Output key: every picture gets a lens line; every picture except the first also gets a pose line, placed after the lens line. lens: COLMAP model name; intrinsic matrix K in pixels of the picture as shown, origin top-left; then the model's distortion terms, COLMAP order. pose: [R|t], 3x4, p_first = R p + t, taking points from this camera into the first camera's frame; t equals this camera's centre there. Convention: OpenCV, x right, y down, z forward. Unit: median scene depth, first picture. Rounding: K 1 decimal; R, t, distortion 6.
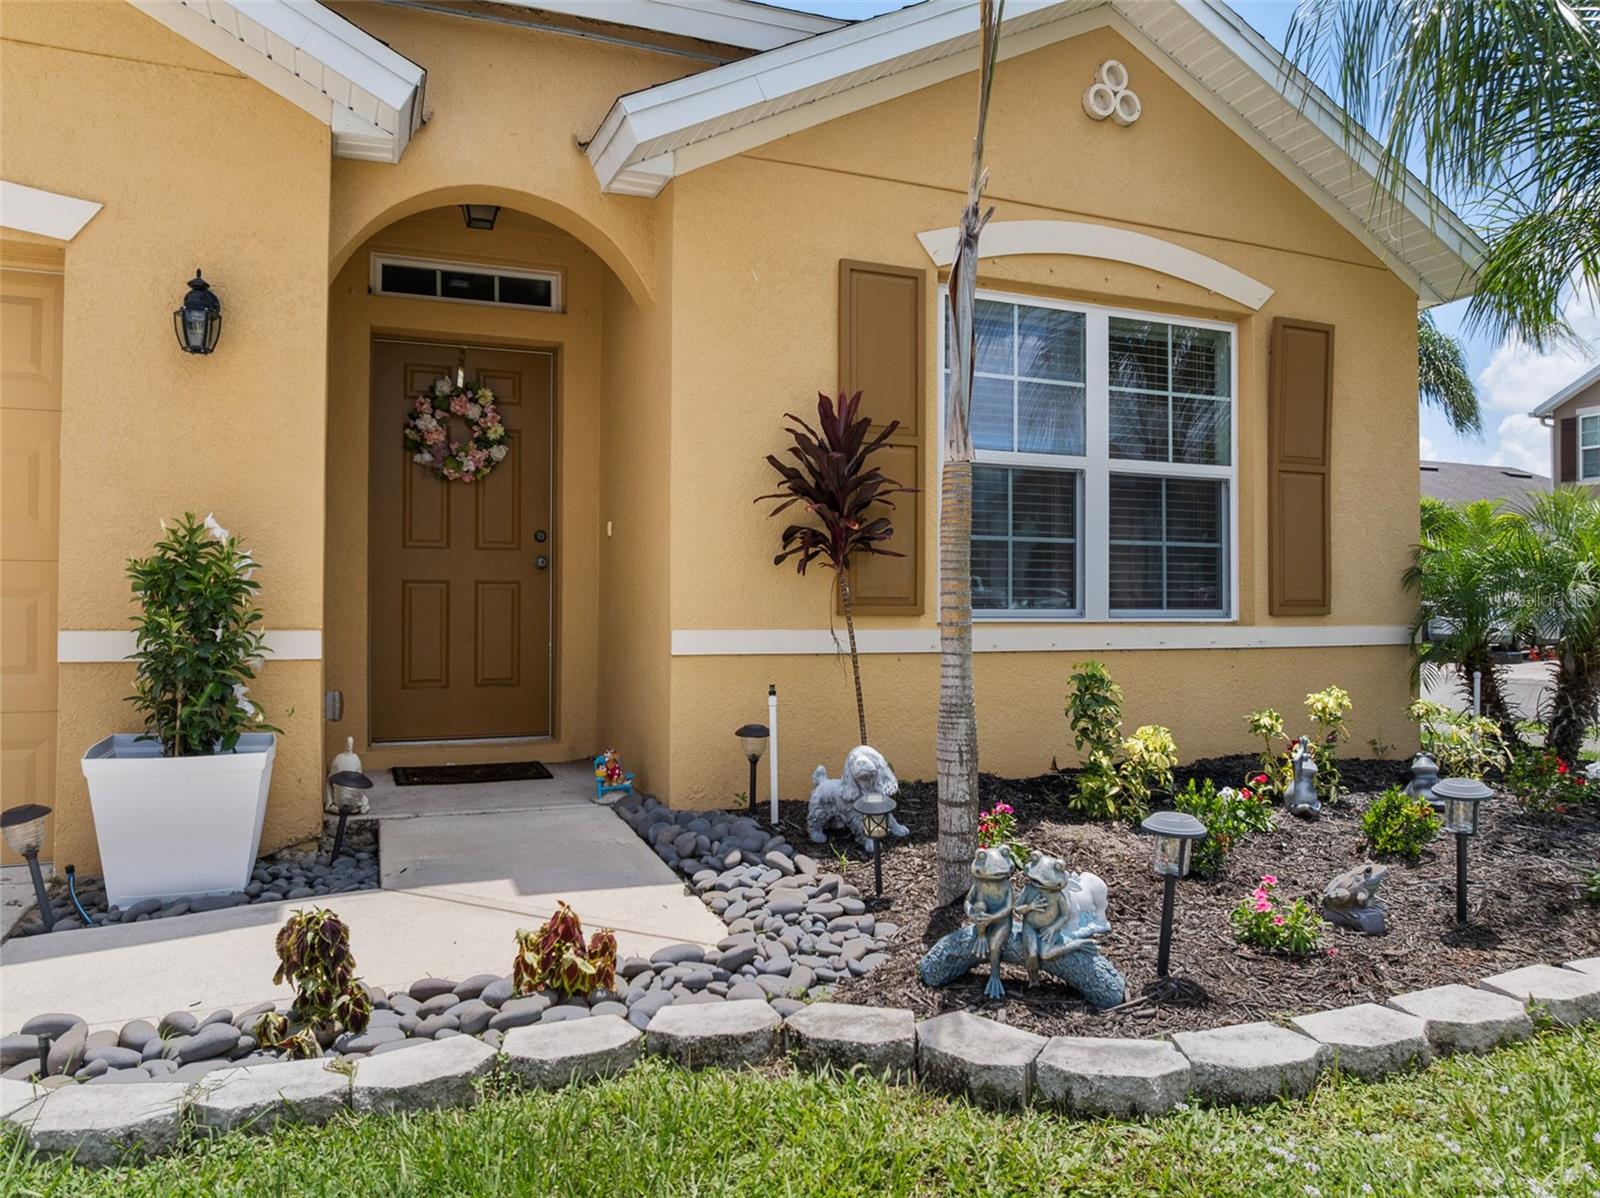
lens RADIAL K [[1124.1, 0, 805.3], [0, 1124.1, 592.6], [0, 0, 1]] dist [-0.025854, -0.019282]
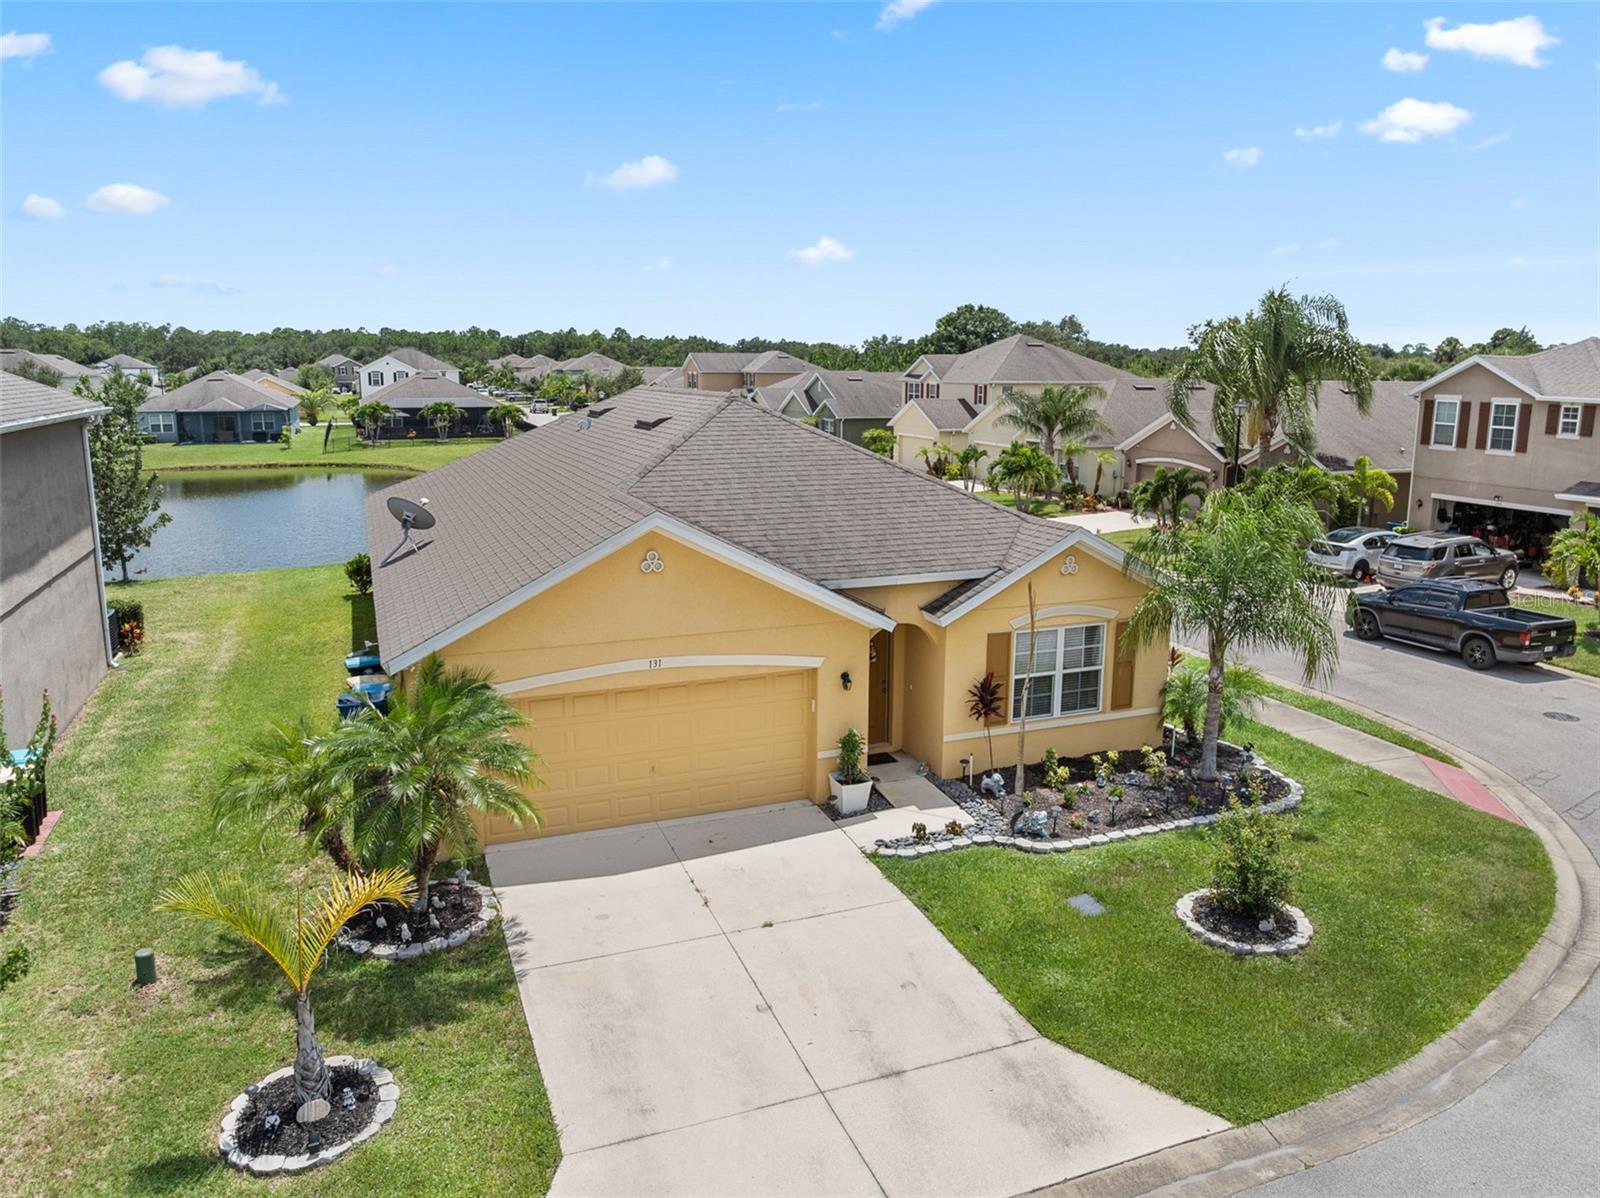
lens RADIAL K [[1124.1, 0, 805.3], [0, 1124.1, 592.6], [0, 0, 1]] dist [-0.025854, -0.019282]
pose [[0.999915, 0.003342, -0.012641, -0.540004], [-0.000588, 0.977294, 0.211888, -1.250482], [0.013062, -0.211863, 0.977212, -2.648595]]
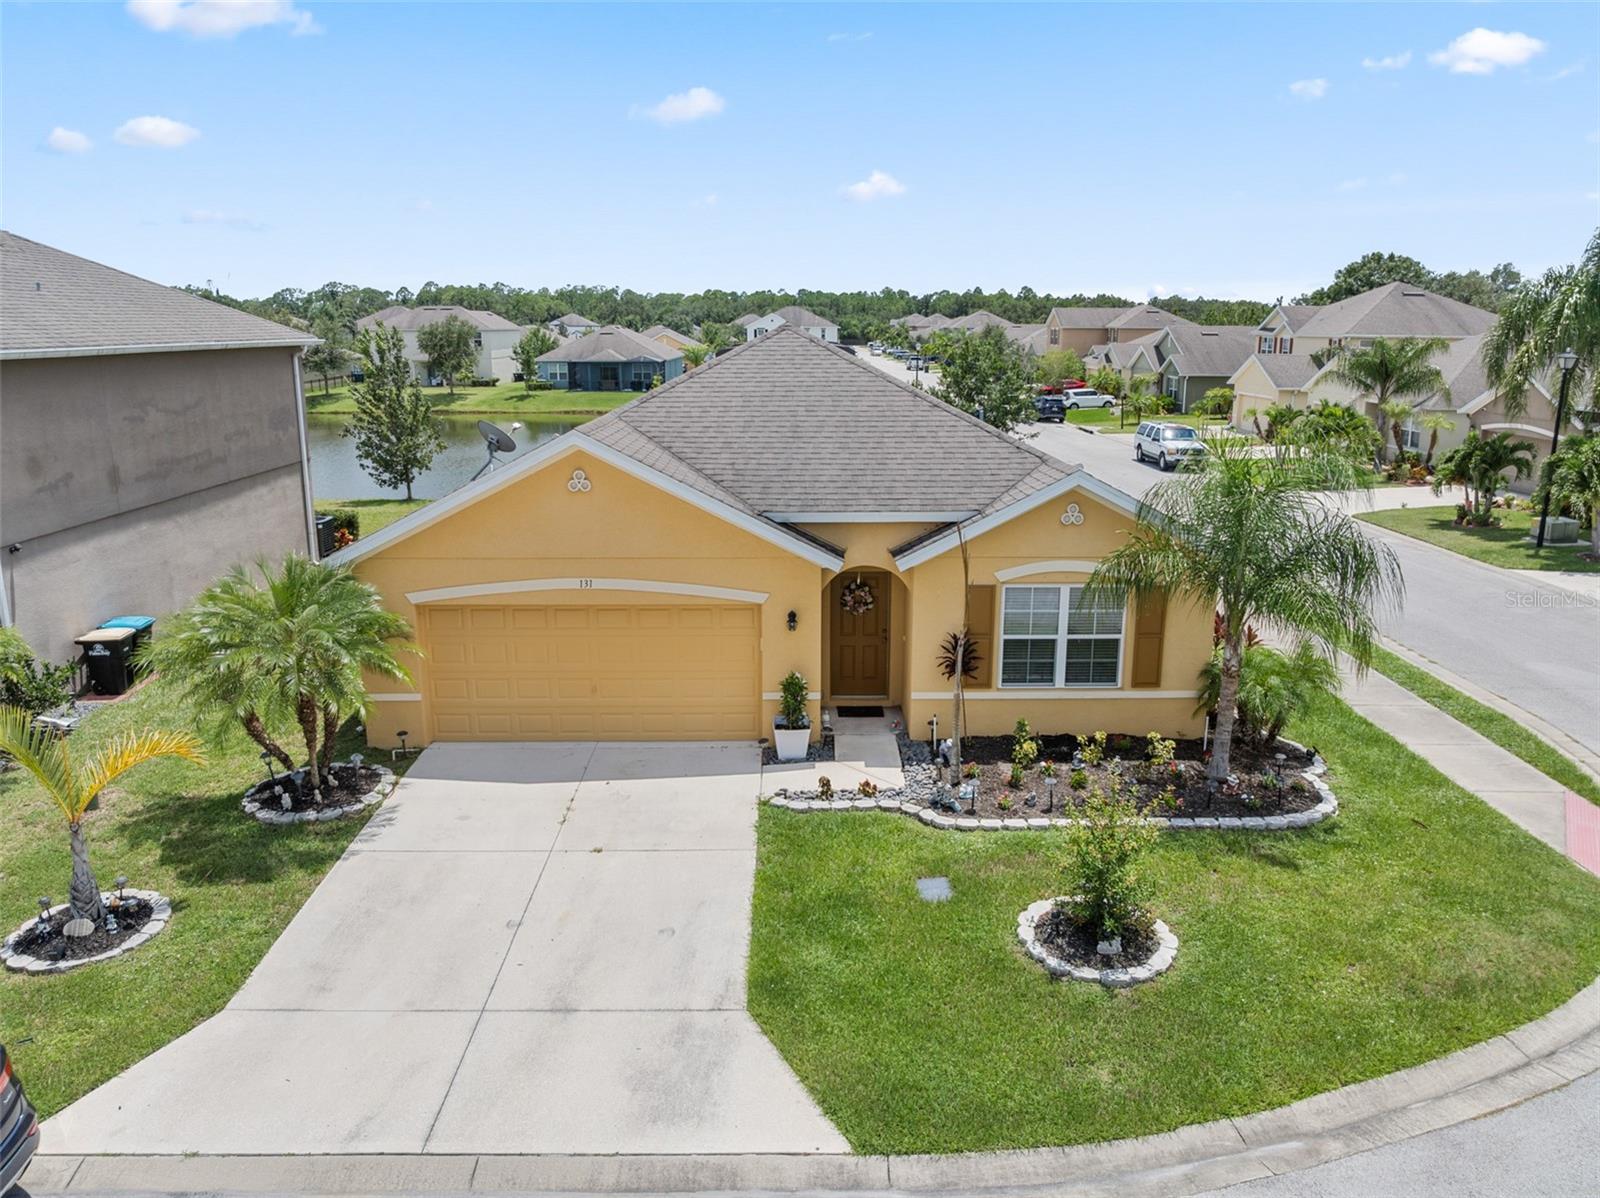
lens RADIAL K [[1124.1, 0, 805.3], [0, 1124.1, 592.6], [0, 0, 1]] dist [-0.025854, -0.019282]
pose [[0.929111, 0.083049, -0.360356, 0.808192], [0.007350, 0.970117, 0.242528, -1.116221], [0.369729, -0.227984, 0.900735, -2.212491]]
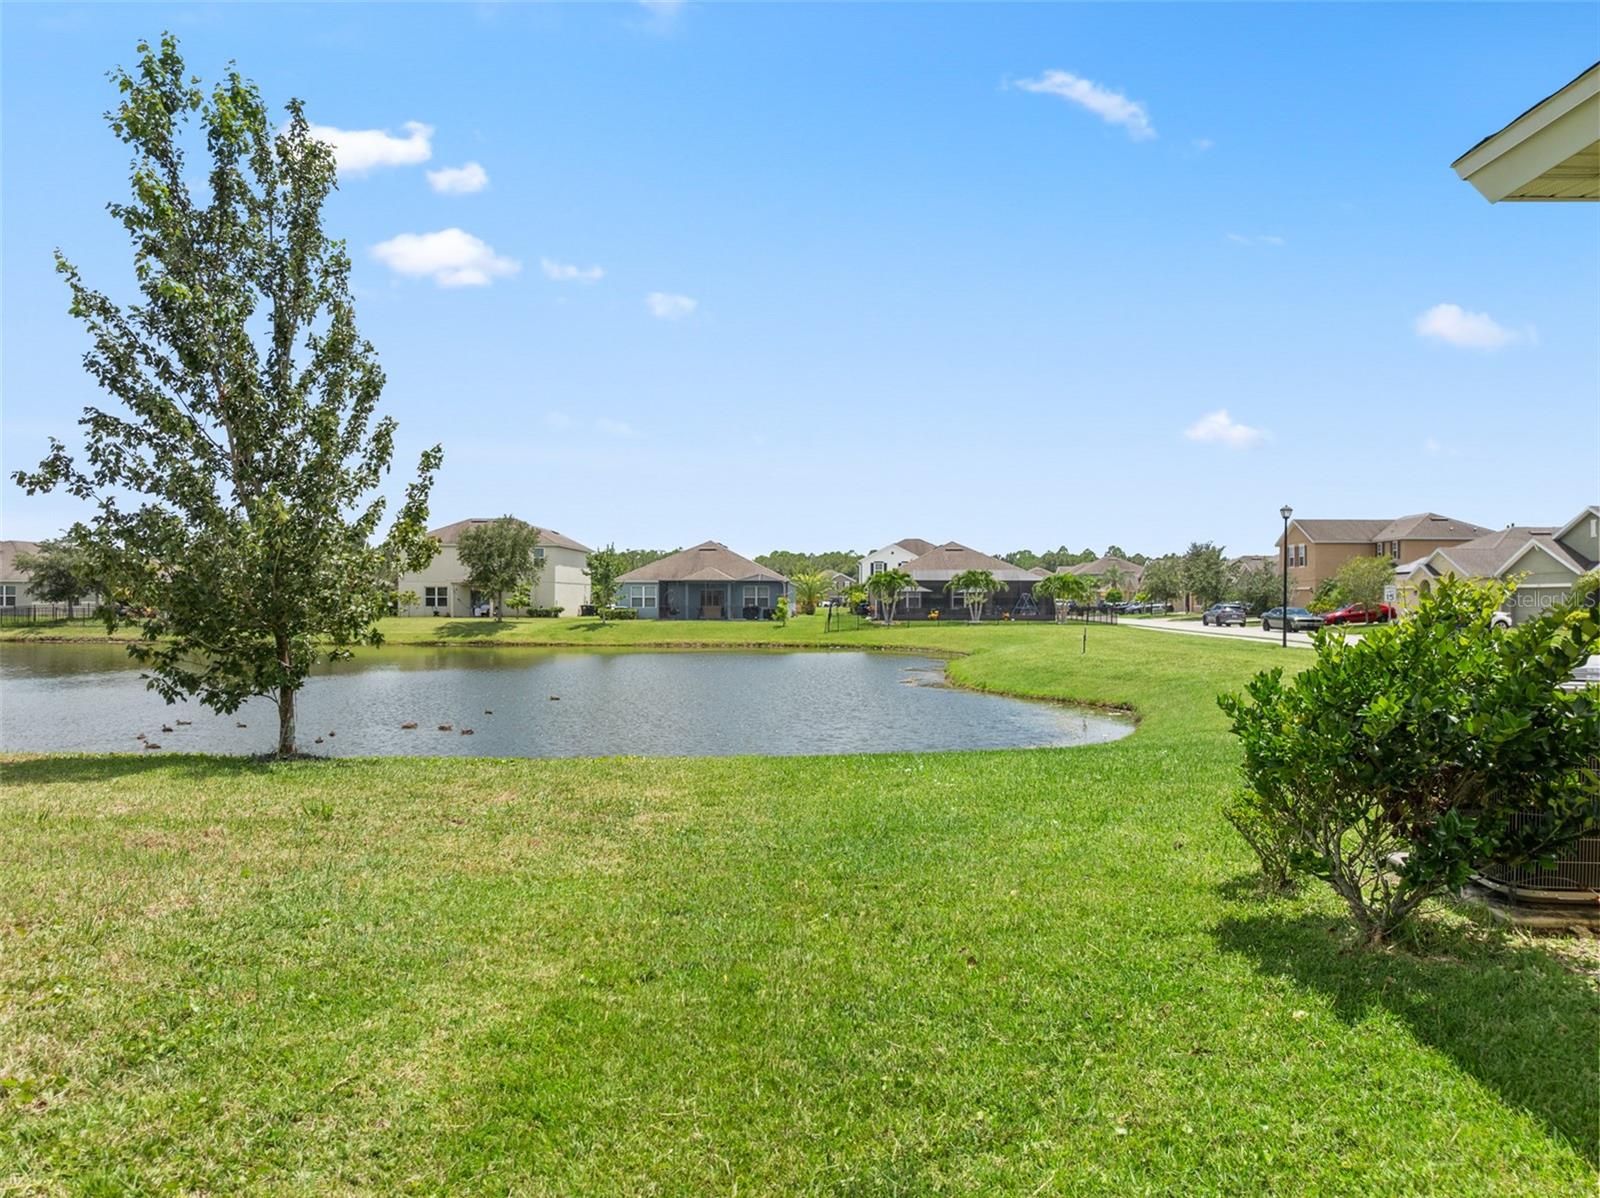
lens RADIAL K [[1124.1, 0, 805.3], [0, 1124.1, 592.6], [0, 0, 1]] dist [-0.025854, -0.019282]
pose [[0.914426, -0.005845, -0.404710, -3.387853], [0.007630, 0.999967, 0.002798, -0.058972], [0.404680, -0.005647, 0.914441, 3.016485]]
